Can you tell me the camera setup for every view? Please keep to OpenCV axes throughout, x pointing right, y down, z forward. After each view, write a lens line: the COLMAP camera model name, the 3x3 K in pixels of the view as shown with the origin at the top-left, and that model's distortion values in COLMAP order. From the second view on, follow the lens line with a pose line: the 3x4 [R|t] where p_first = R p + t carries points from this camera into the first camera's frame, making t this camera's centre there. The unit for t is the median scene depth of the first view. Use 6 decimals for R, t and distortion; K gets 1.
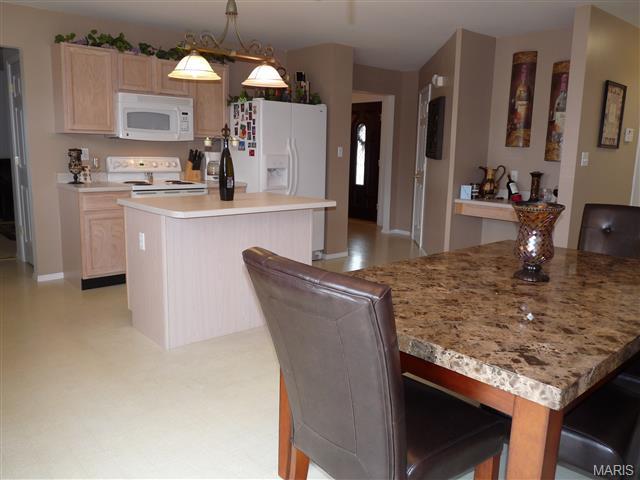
lens RADIAL K [[508.0, 0, 320.0], [0, 508.0, 240.0], [0, 0, 1]] dist [-0.002056, -0.090383]
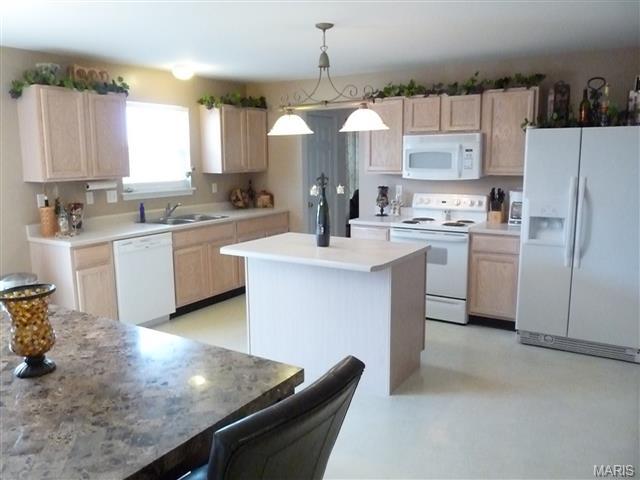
lens RADIAL K [[515.8, 0, 312.7], [0, 515.8, 240.3], [0, 0, 1]] dist [0.000365, -0.049888]
pose [[0.264627, 0.126685, -0.955993, 0.618025], [-0.153859, 0.984181, 0.087831, -0.135171], [0.951998, 0.123846, 0.279933, 0.518096]]
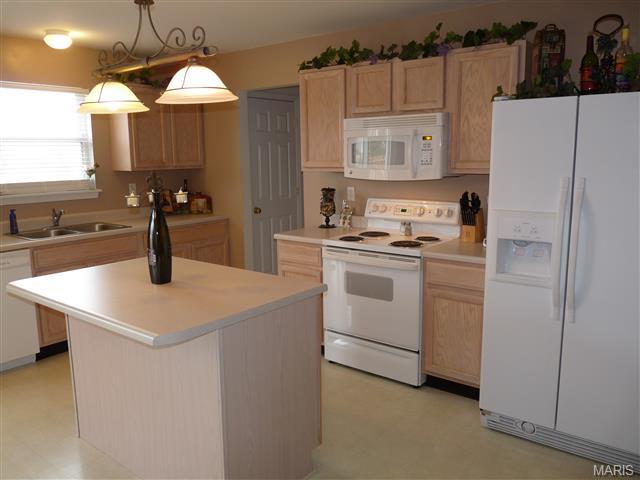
lens RADIAL K [[515.8, 0, 312.7], [0, 515.8, 240.3], [0, 0, 1]] dist [0.000365, -0.049888]
pose [[0.172041, 0.134632, -0.975846, 0.388741], [-0.155944, 0.981848, 0.107967, -0.181275], [0.972668, 0.133603, 0.189913, 0.803535]]
